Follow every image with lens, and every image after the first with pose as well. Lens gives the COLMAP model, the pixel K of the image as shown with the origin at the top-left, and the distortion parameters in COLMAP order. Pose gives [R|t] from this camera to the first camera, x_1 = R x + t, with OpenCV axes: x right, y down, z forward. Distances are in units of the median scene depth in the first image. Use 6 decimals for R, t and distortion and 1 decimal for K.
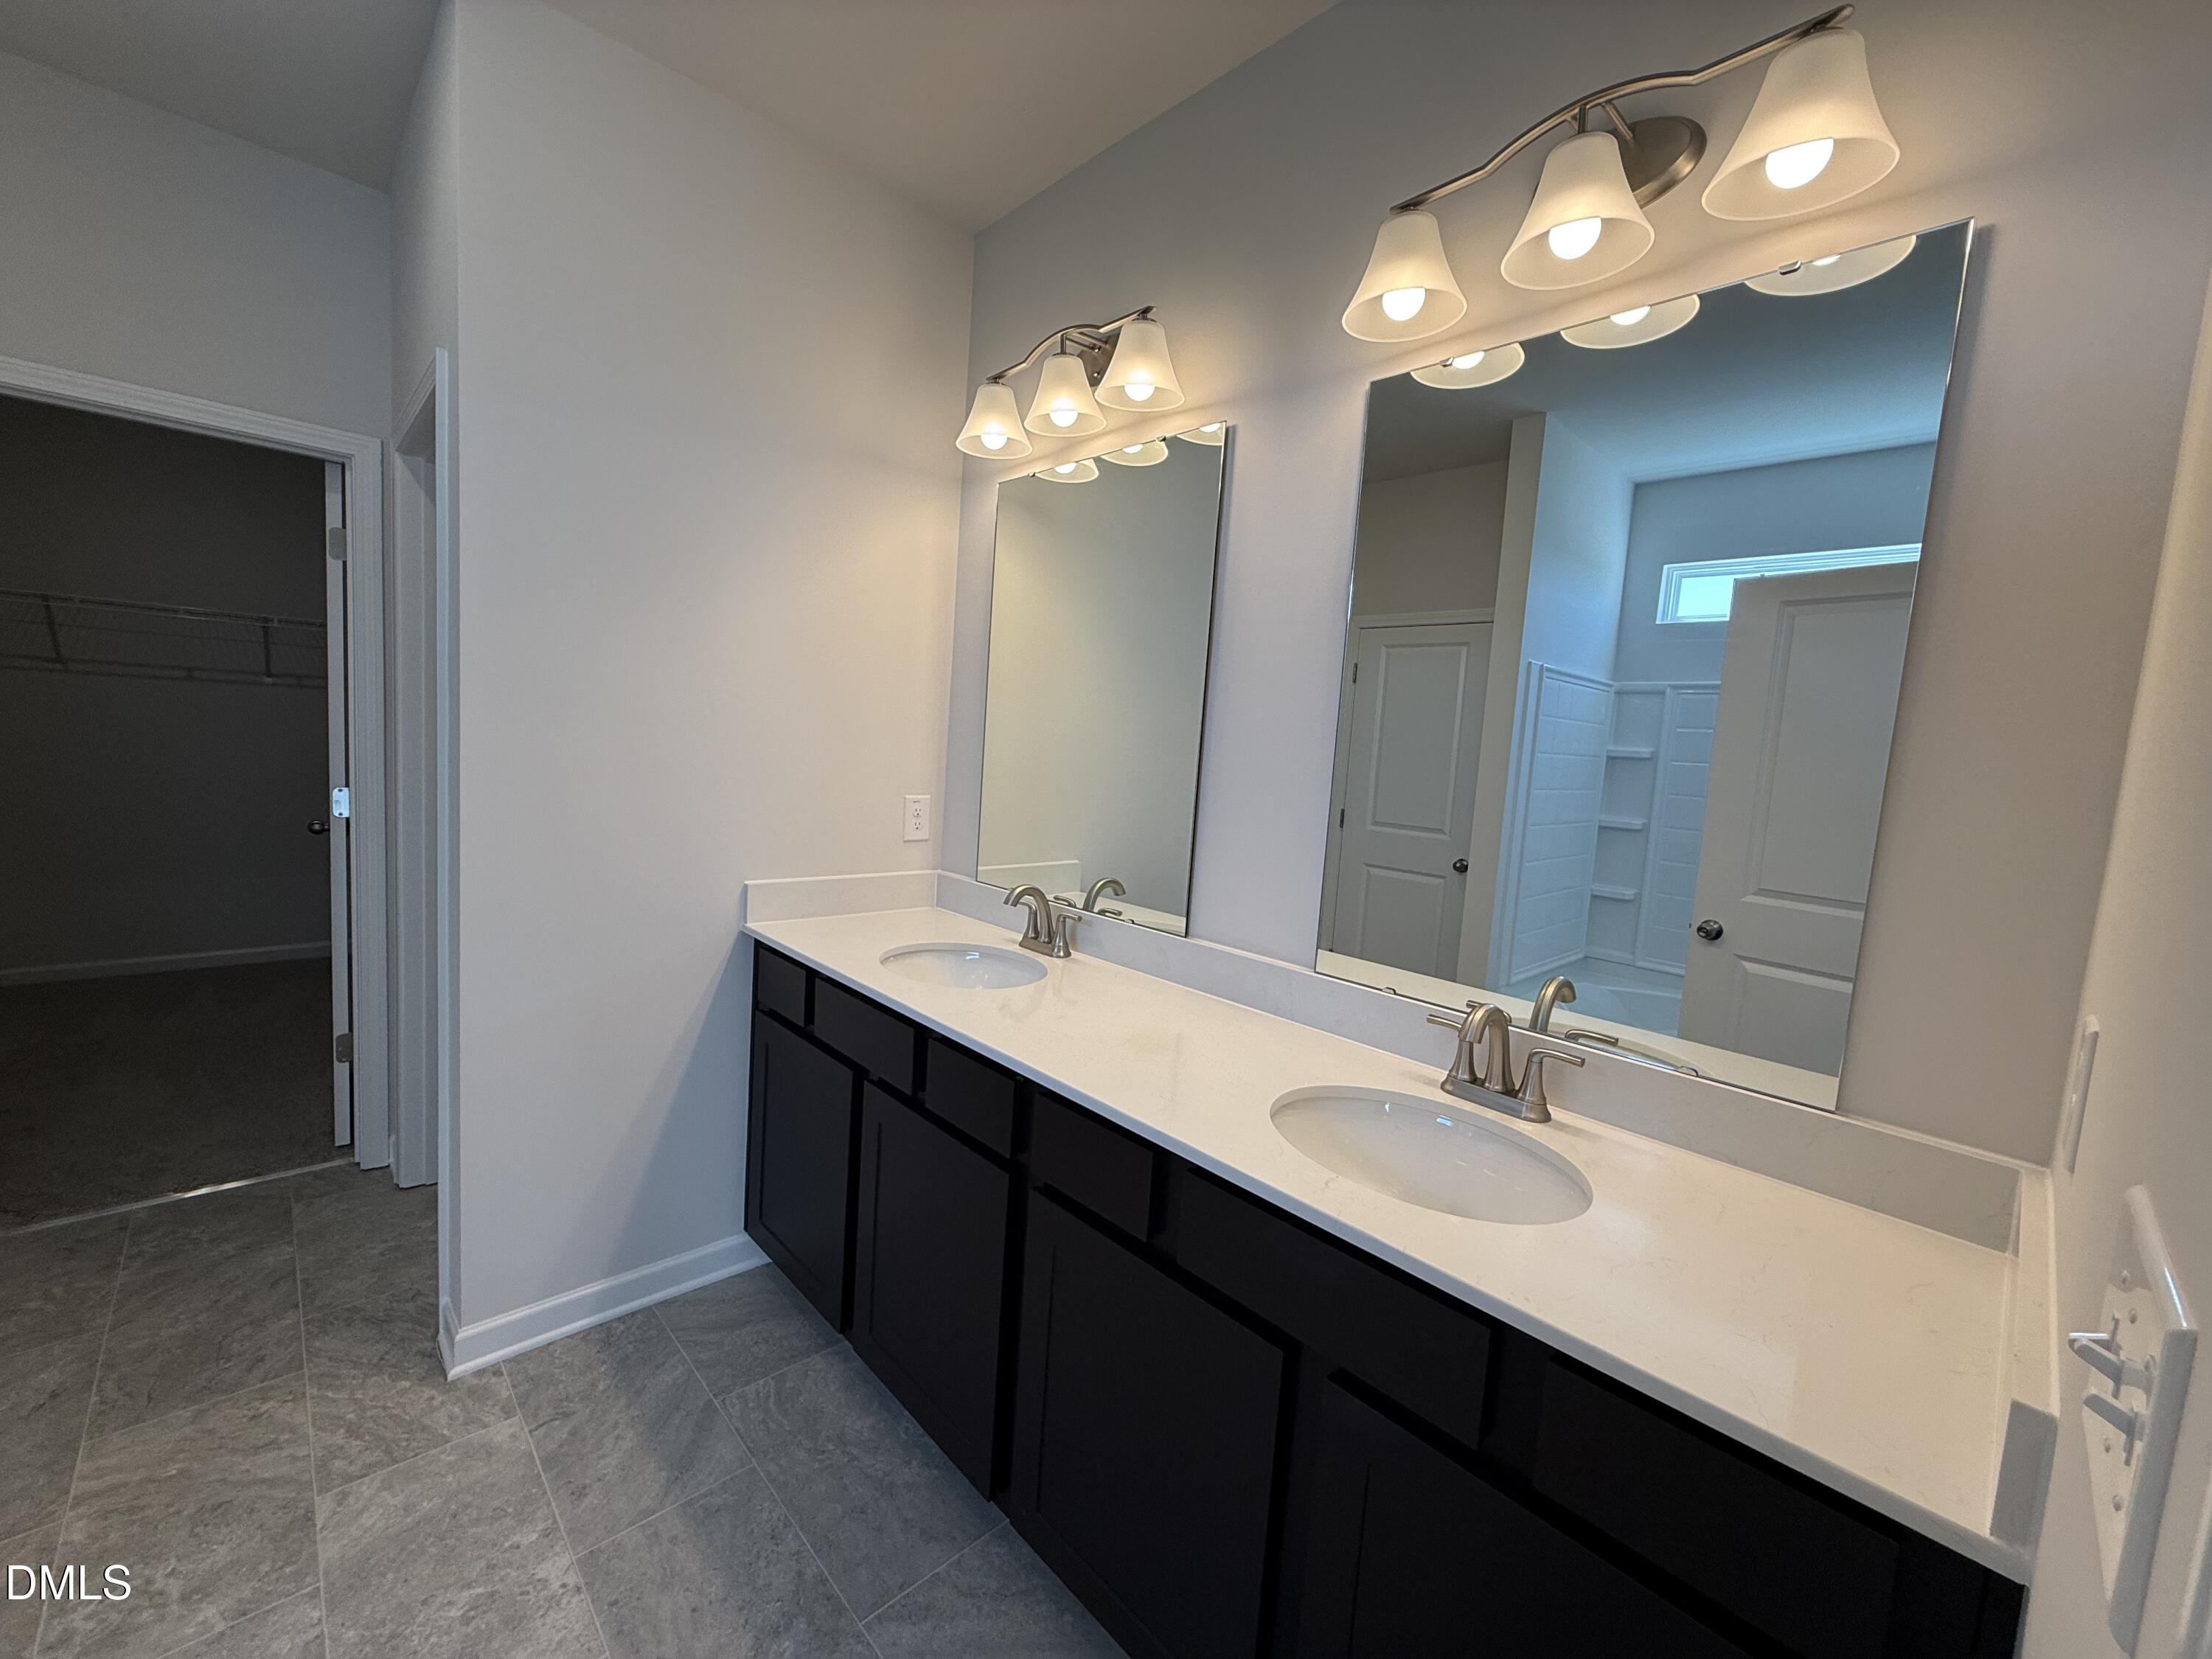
lens RADIAL K [[879.7, 0, 1101.6], [0, 879.7, 821.4], [0, 0, 1]] dist [0.000783, -0.000149]
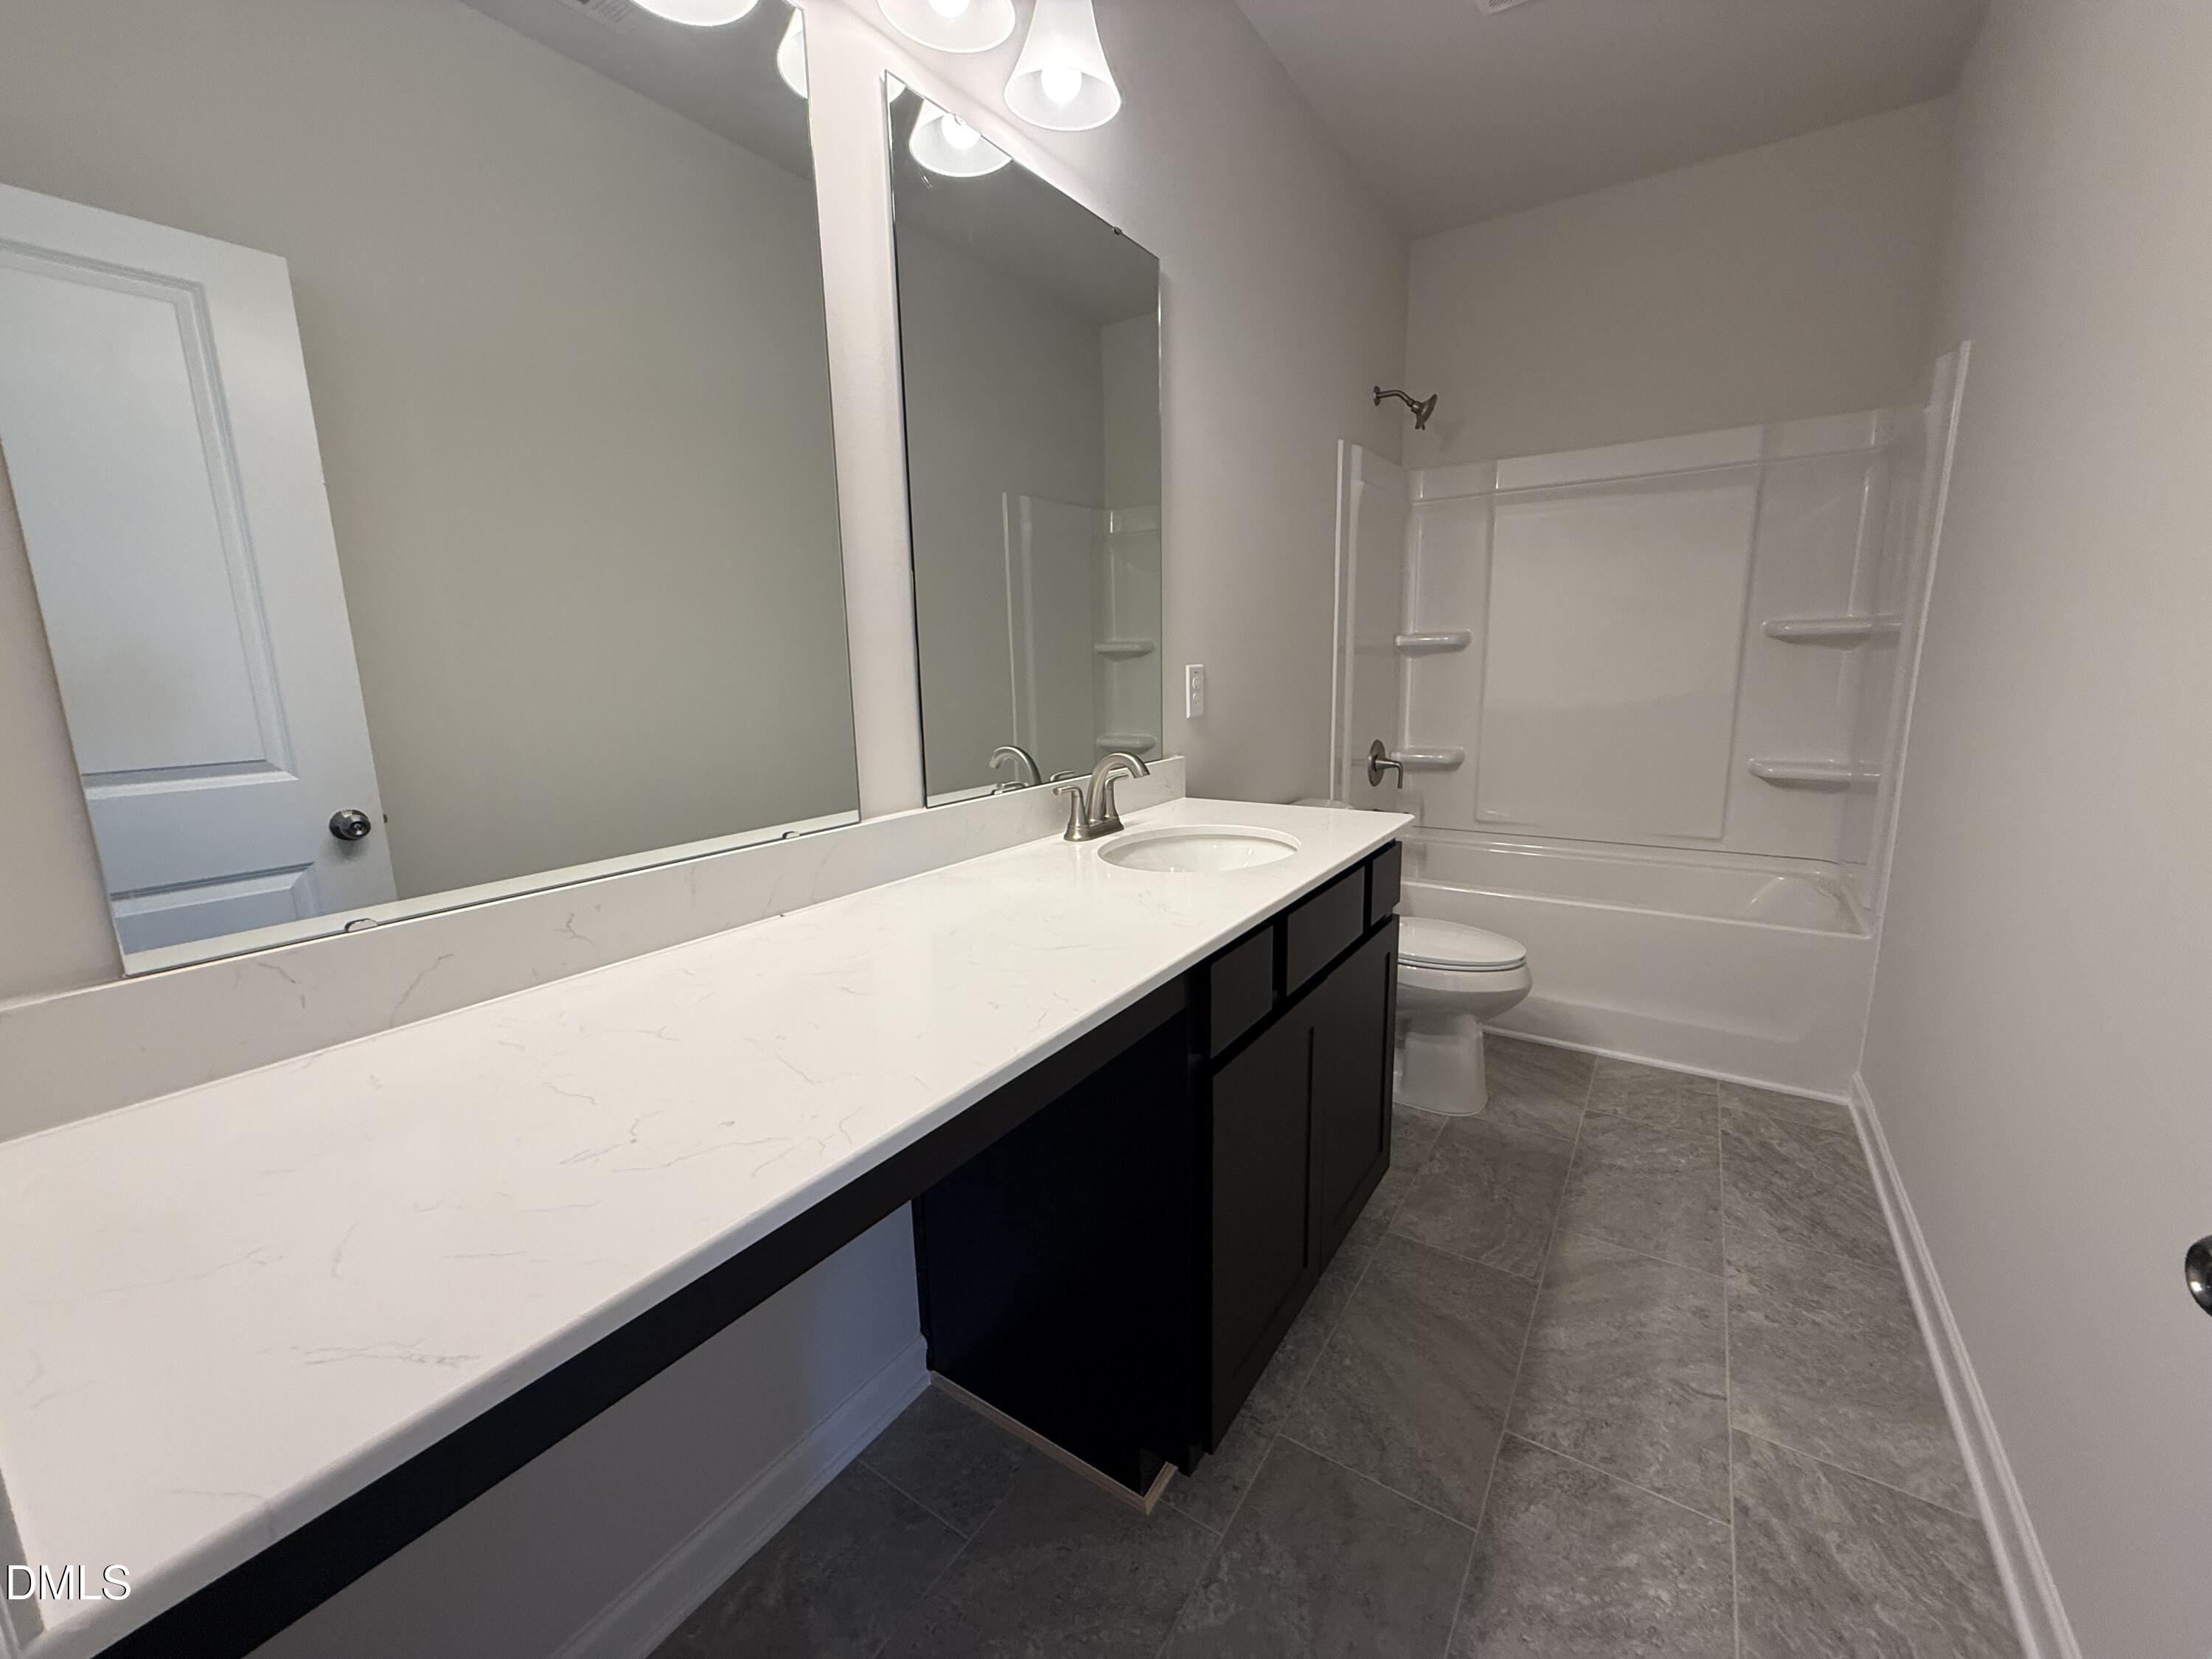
lens RADIAL K [[879.7, 0, 1101.6], [0, 879.7, 821.4], [0, 0, 1]] dist [0.000783, -0.000149]
pose [[-0.214986, -0.238014, 0.947170, -1.170349], [0.106962, 0.958275, 0.265083, -0.137108], [-0.970742, 0.158300, -0.180557, 1.618603]]
